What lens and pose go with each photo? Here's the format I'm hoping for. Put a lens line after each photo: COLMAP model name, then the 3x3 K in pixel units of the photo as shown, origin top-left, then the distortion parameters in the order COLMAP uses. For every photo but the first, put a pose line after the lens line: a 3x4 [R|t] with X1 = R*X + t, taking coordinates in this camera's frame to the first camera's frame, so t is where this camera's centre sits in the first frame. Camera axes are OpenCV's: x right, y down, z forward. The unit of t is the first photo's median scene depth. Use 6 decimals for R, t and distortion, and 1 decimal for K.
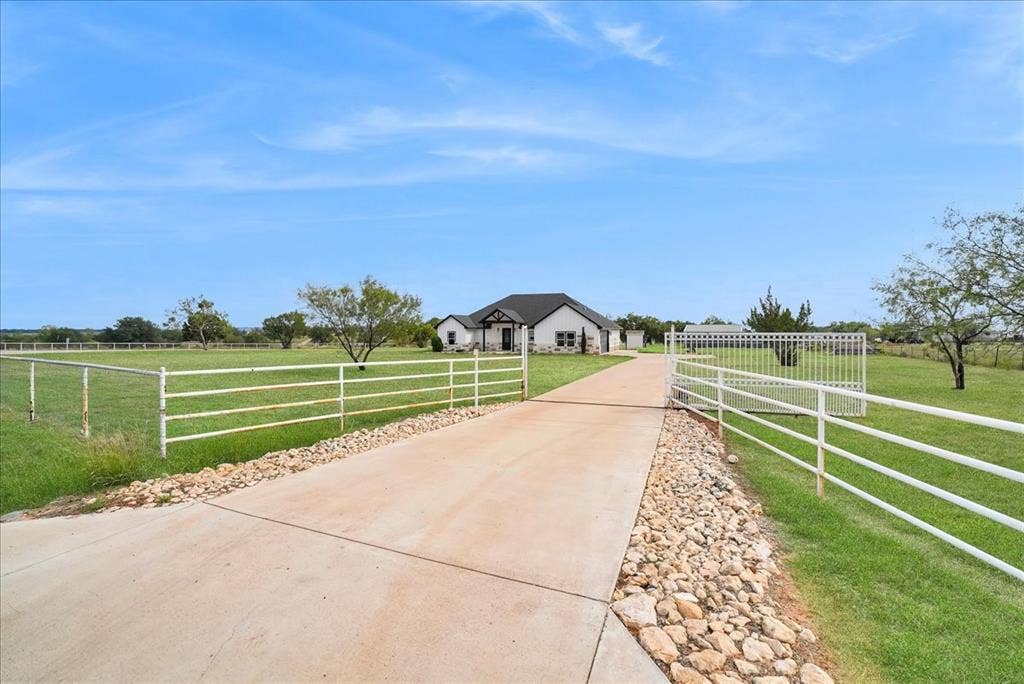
lens RADIAL K [[468.8, 0, 517.2], [0, 468.8, 339.1], [0, 0, 1]] dist [-0.000876, -0.000052]
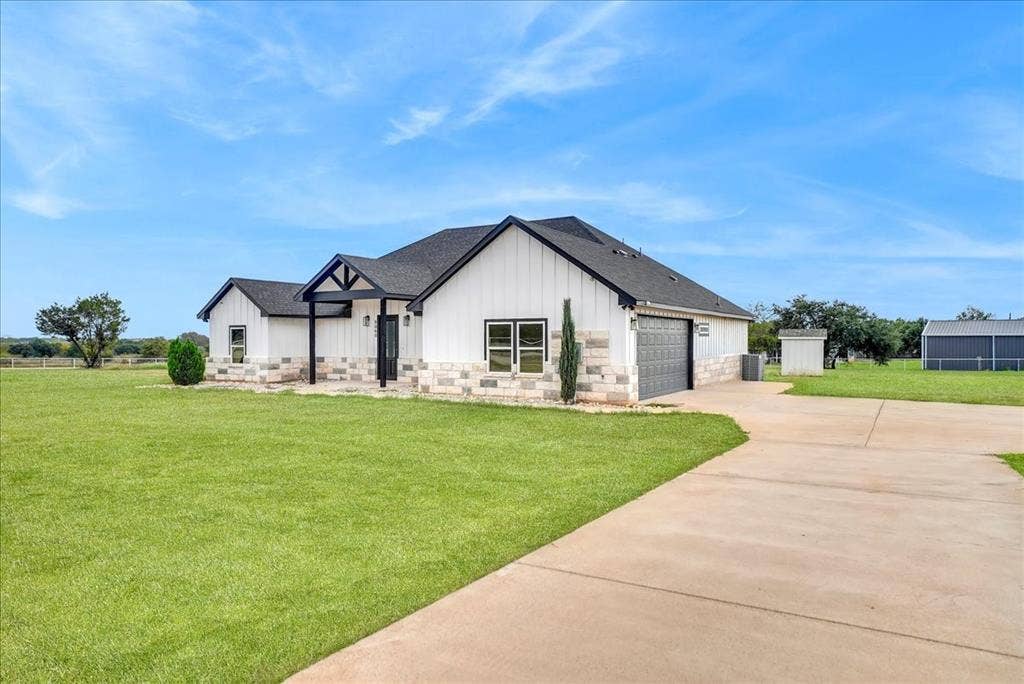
lens RADIAL K [[672.3, 0, 514.3], [0, 672.3, 338.5], [0, 0, 1]] dist [-0.004170, 0.004205]
pose [[0.983179, -0.002778, -0.182625, 0.163806], [-0.001002, 0.999787, -0.020605, 0.003532], [0.182644, 0.020441, 0.982967, 0.557429]]
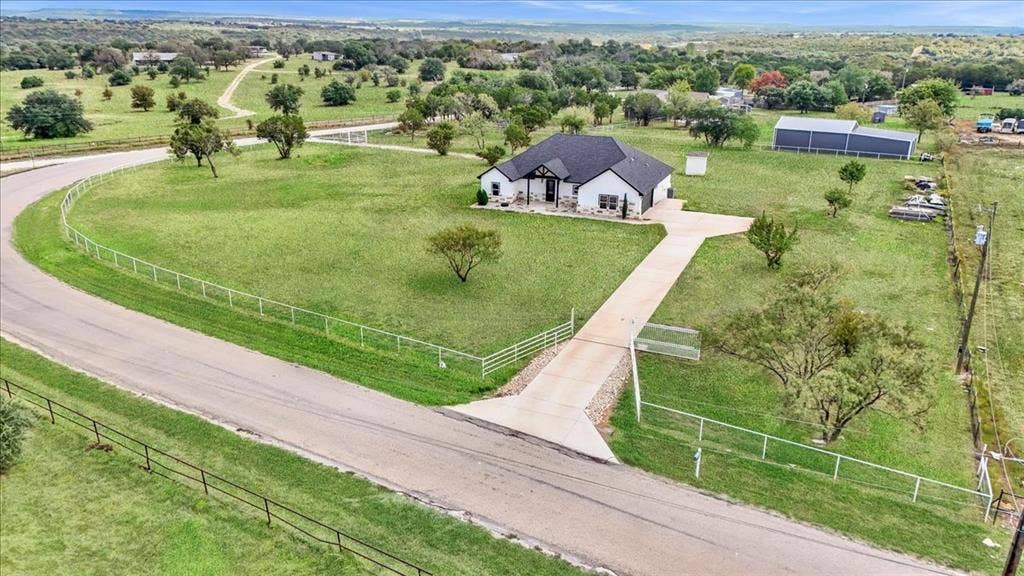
lens RADIAL K [[763.4, 0, 509.7], [0, 763.4, 283.3], [0, 0, 1]] dist [0.039590, -0.014074]
pose [[0.998706, 0.022334, -0.045685, -0.031793], [-0.007196, 0.951423, 0.307804, -0.325053], [0.050340, -0.307077, 0.950352, -0.634986]]
